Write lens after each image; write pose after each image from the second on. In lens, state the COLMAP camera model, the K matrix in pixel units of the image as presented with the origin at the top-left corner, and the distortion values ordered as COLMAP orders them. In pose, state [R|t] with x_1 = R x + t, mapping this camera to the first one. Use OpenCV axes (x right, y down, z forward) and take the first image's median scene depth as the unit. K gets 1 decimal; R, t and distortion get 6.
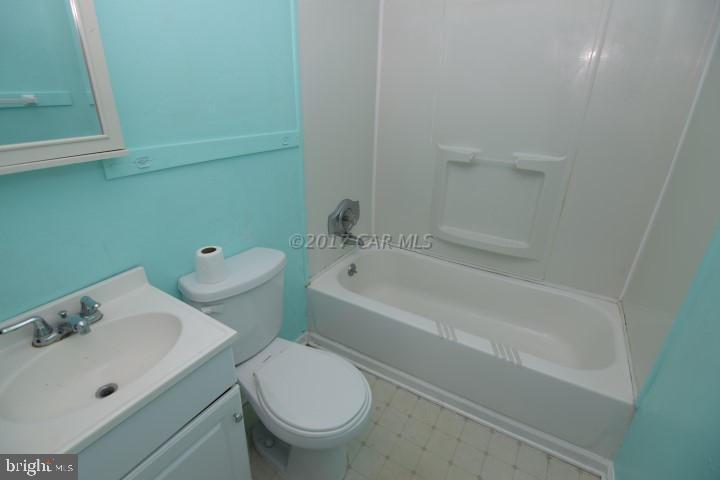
lens RADIAL K [[348.5, 0, 358.4], [0, 348.5, 235.1], [0, 0, 1]] dist [-0.002879, -0.012980]
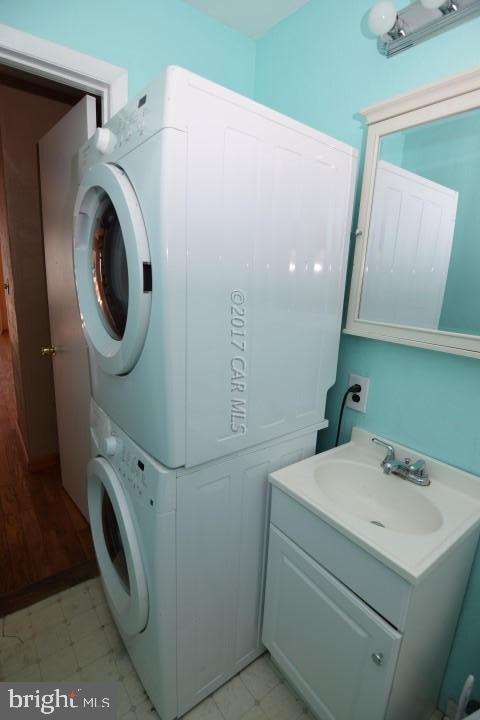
lens RADIAL K [[348.5, 0, 240.0], [0, 348.5, 360.0], [0, 0, 1]] dist [-0.002879, -0.012980]
pose [[-0.373489, 0.173197, -0.911322, 0.449939], [-0.415980, 0.846830, 0.331422, -0.244465], [0.829136, 0.502874, -0.244236, 0.618591]]
